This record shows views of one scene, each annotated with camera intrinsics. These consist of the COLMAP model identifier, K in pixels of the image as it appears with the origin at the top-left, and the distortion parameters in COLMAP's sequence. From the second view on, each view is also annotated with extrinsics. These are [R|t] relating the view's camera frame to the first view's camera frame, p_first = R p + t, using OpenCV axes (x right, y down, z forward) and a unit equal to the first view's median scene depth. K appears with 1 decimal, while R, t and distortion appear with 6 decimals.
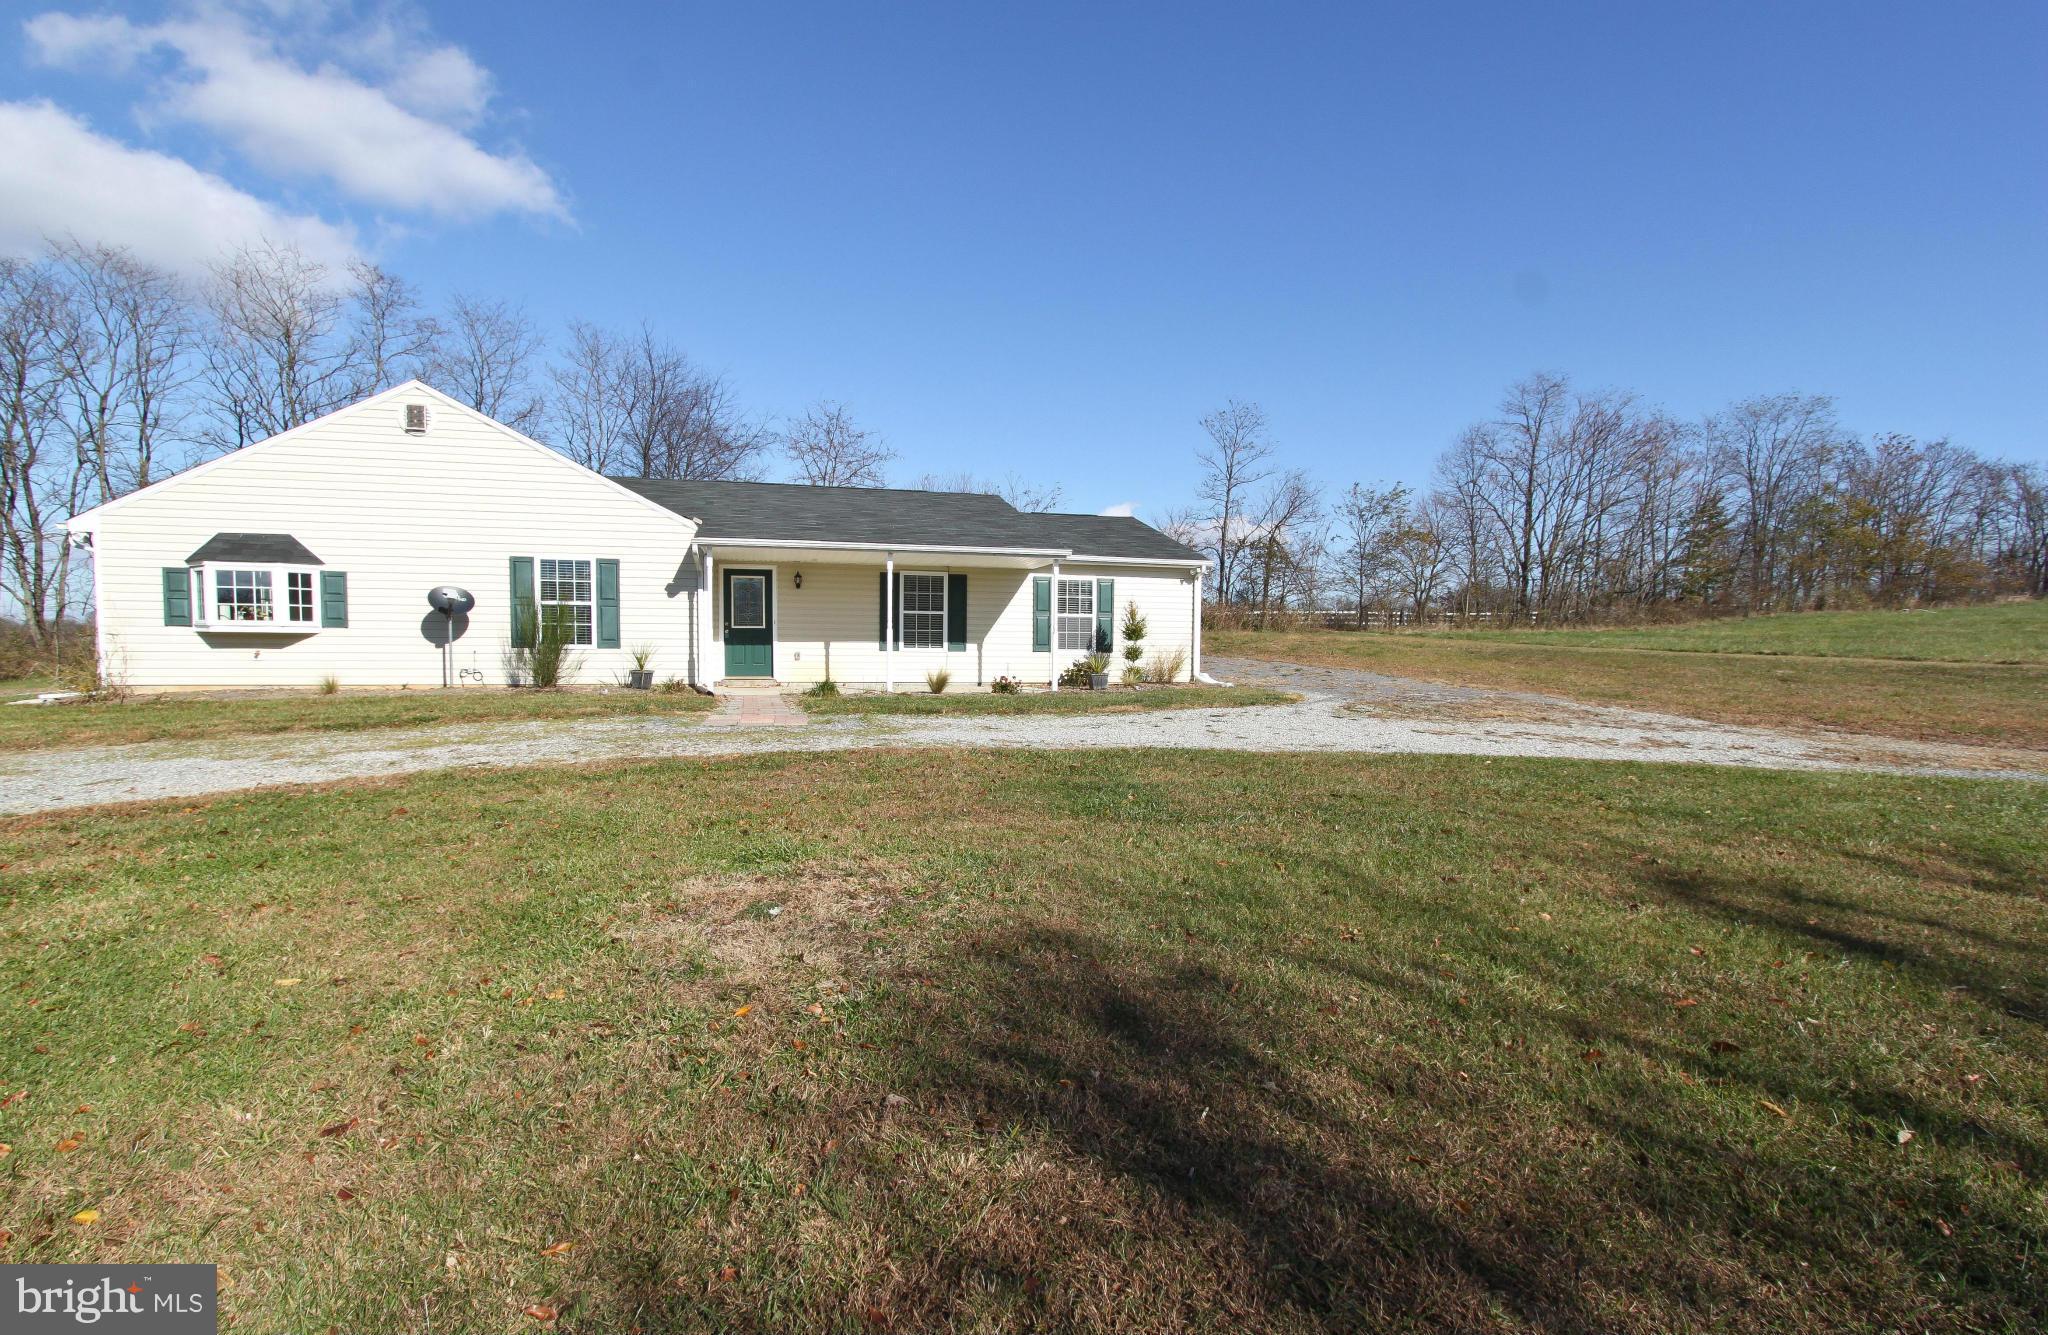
lens RADIAL K [[956.9, 0, 1007.0], [0, 956.9, 706.8], [0, 0, 1]] dist [-0.019770, 0.002397]
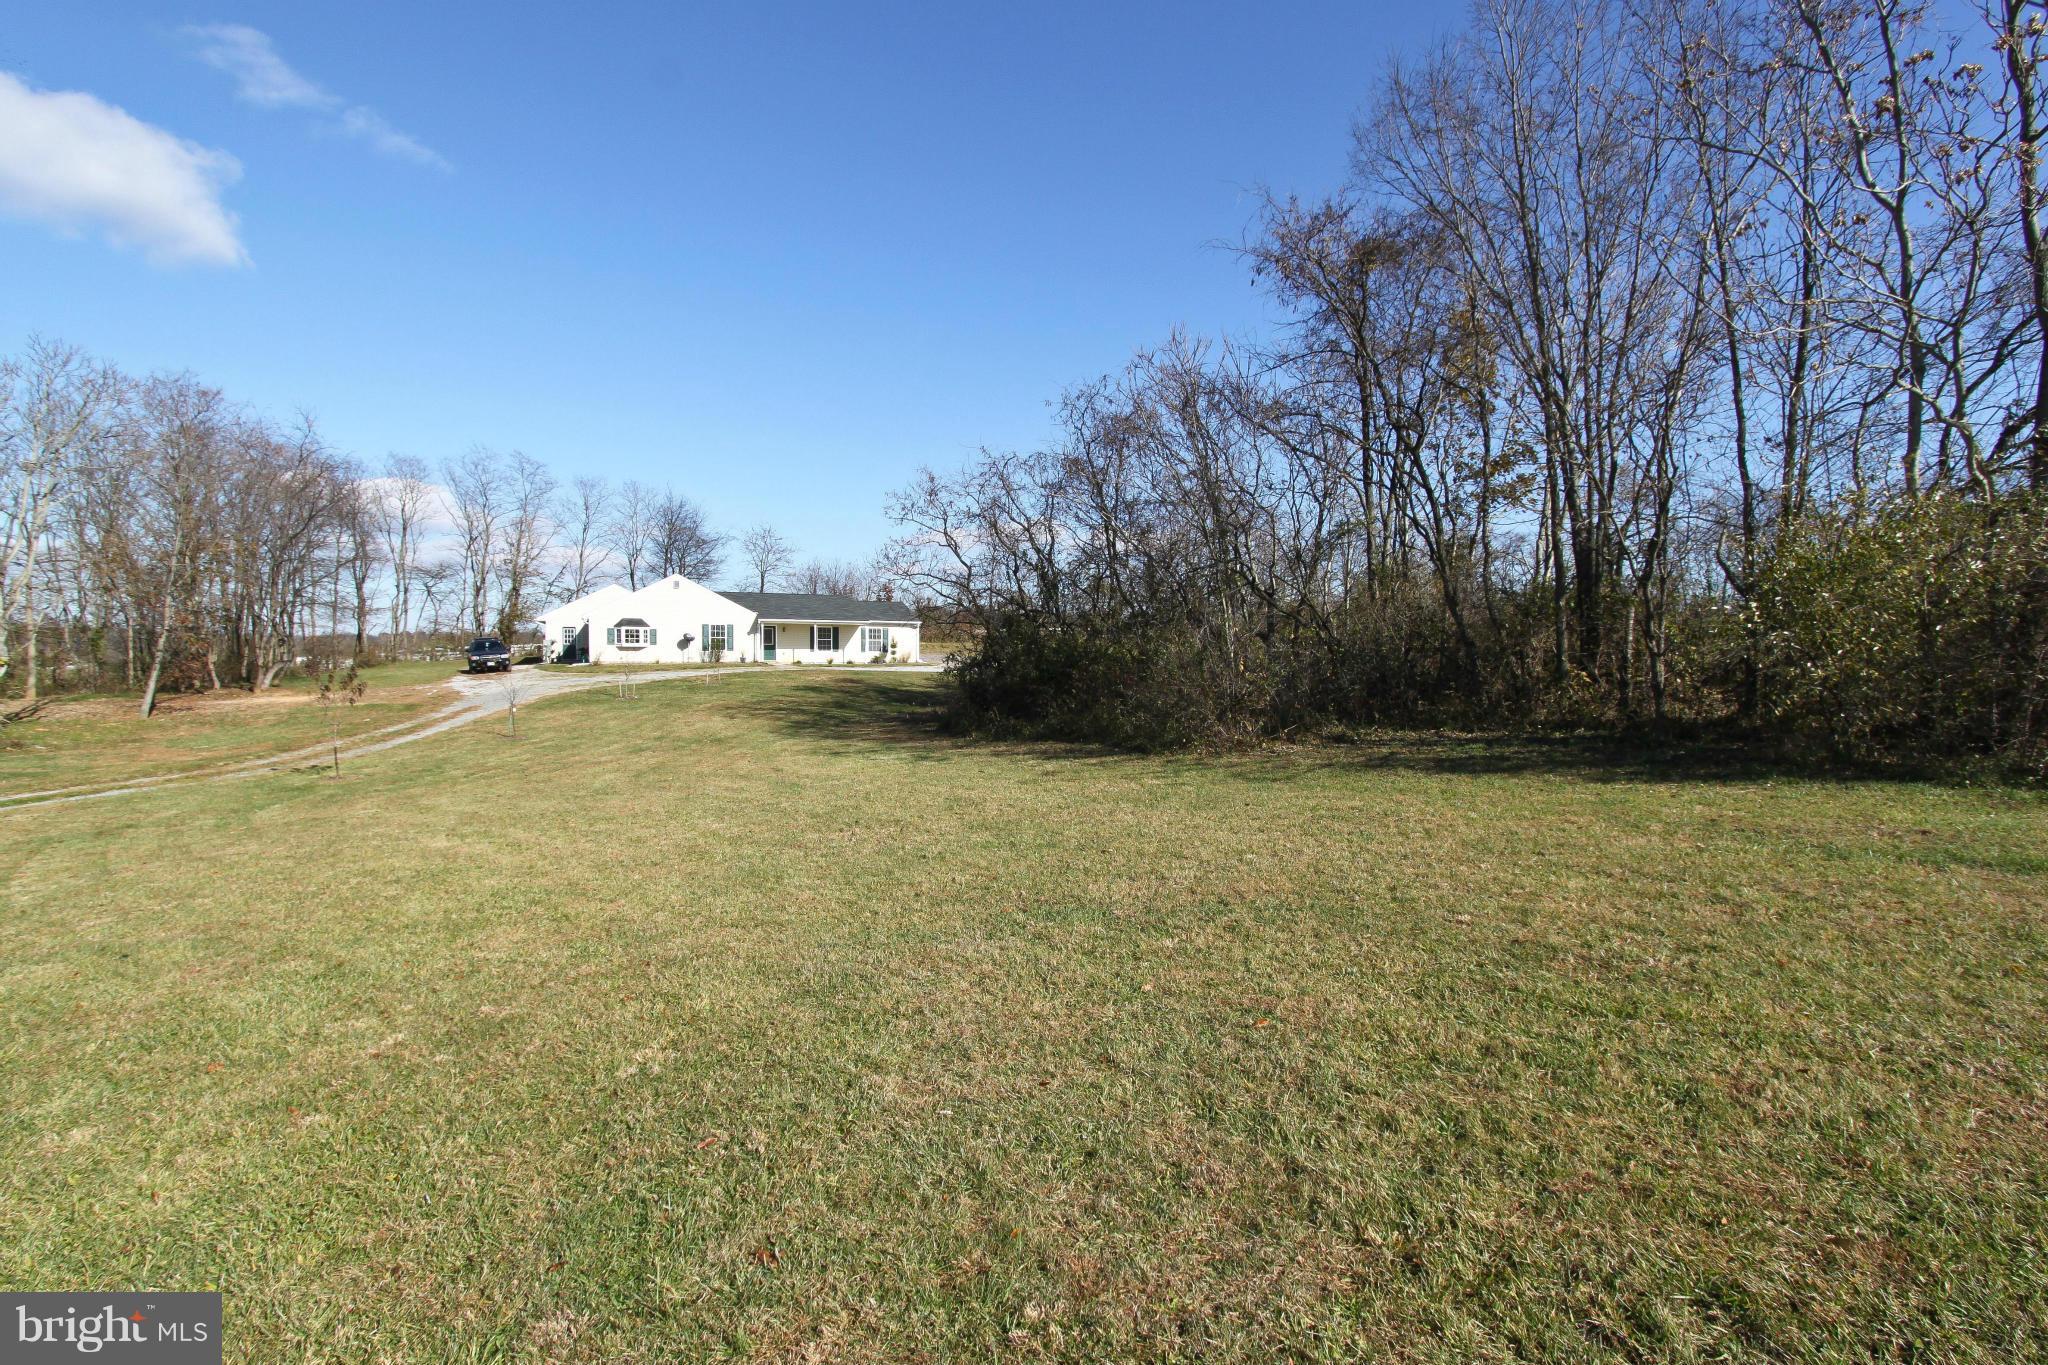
lens RADIAL K [[933.3, 0, 1027.2], [0, 933.3, 704.5], [0, 0, 1]] dist [-0.025036, 0.003658]
pose [[0.987770, -0.010496, 0.155567, 0.101876], [0.011689, 0.999909, -0.006756, 0.160007], [-0.155482, 0.008492, 0.987802, -2.370259]]
